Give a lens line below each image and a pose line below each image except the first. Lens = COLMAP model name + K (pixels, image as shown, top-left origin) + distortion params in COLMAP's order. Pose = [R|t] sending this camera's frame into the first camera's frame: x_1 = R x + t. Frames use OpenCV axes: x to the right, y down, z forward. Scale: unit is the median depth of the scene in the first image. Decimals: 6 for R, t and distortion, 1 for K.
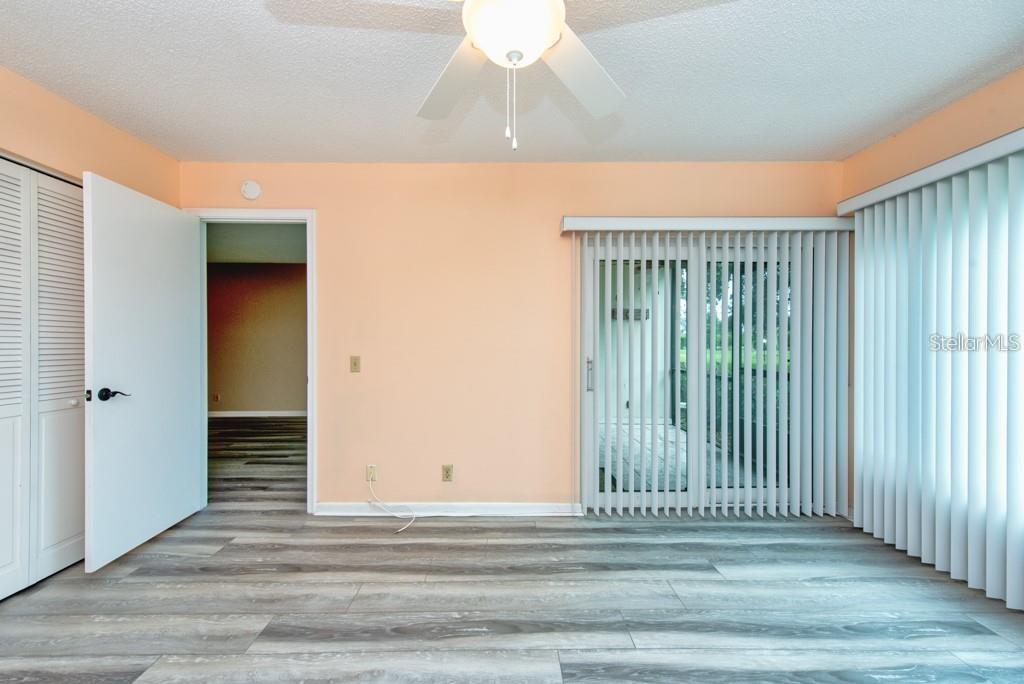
lens RADIAL K [[402.1, 0, 509.9], [0, 402.1, 343.3], [0, 0, 1]] dist [0.009489, -0.000366]
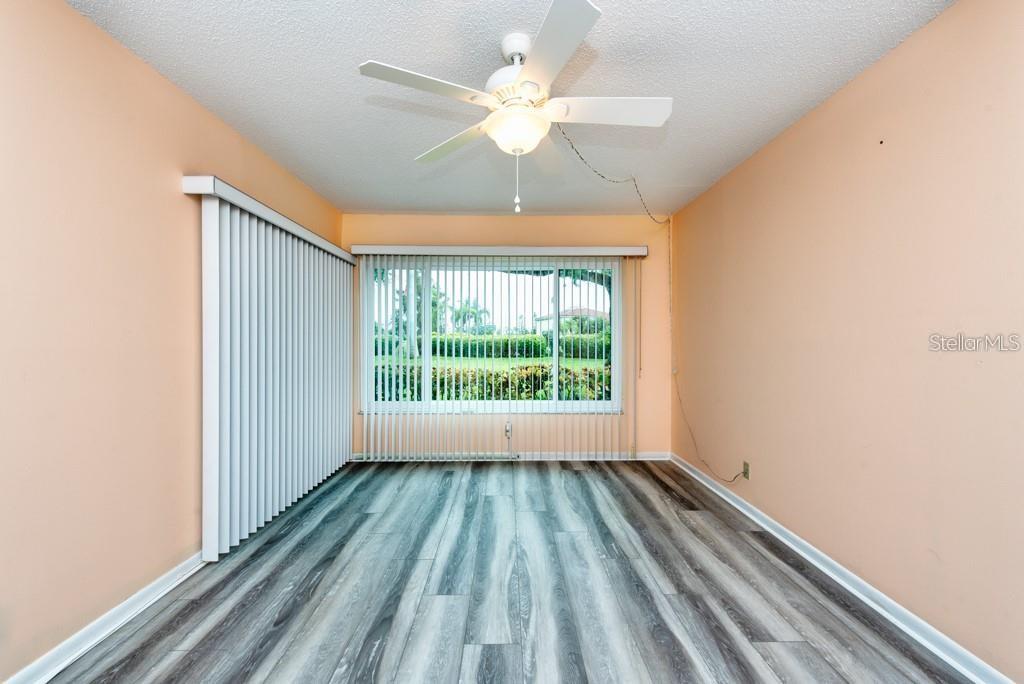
lens RADIAL K [[402.1, 0, 509.9], [0, 402.1, 343.3], [0, 0, 1]] dist [0.009489, -0.000366]
pose [[-0.000434, -0.006838, 0.999977, -0.829144], [-0.003827, 0.999969, 0.006836, -0.006263], [-0.999993, -0.003823, -0.000461, 0.563430]]
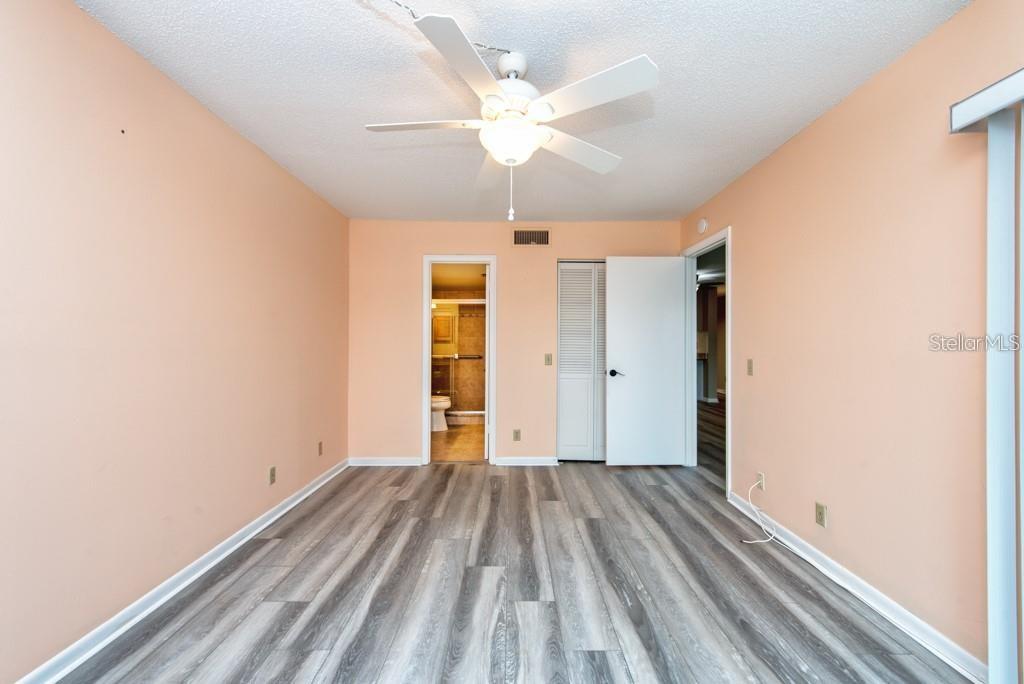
lens RADIAL K [[402.1, 0, 509.9], [0, 402.1, 343.3], [0, 0, 1]] dist [0.009489, -0.000366]
pose [[-0.011187, -0.001487, -0.999936, 0.864409], [-0.001178, 0.999998, -0.001474, -0.007915], [0.999937, 0.001161, -0.011189, 0.555678]]
